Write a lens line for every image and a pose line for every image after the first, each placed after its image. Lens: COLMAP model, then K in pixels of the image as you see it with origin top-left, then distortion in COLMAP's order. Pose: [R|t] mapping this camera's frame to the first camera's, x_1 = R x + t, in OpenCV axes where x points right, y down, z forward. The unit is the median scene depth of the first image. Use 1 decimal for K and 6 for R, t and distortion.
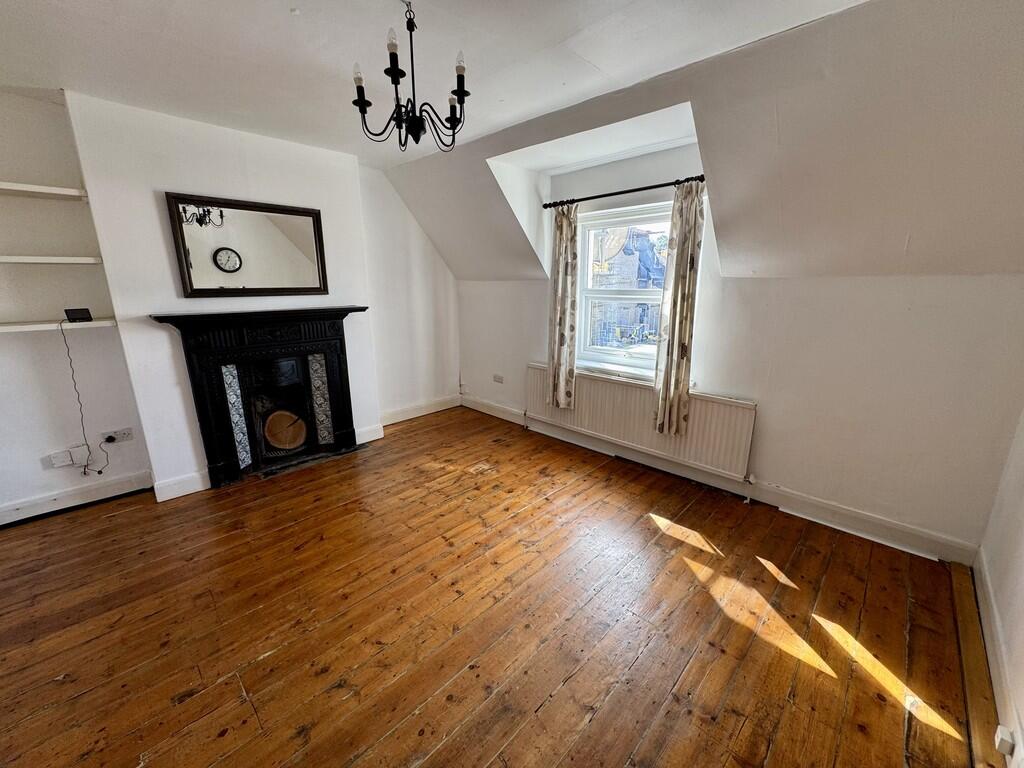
lens RADIAL K [[412.1, 0, 513.6], [0, 412.1, 384.1], [0, 0, 1]] dist [0.002894, 0.000017]
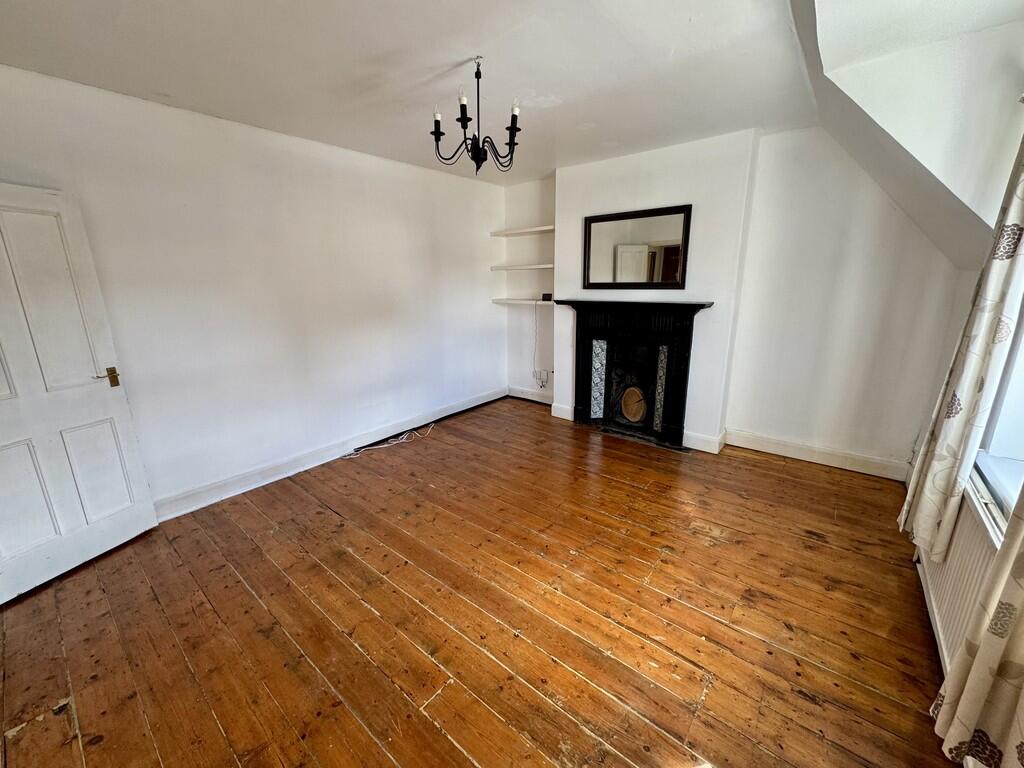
lens RADIAL K [[412.1, 0, 512.0], [0, 412.1, 384.8], [0, 0, 1]] dist [0.002894, 0.000017]
pose [[0.078766, 0.249412, -0.965189, 0.541737], [-0.226586, 0.947335, 0.226307, -0.129571], [0.970801, 0.200873, 0.131131, 0.511373]]
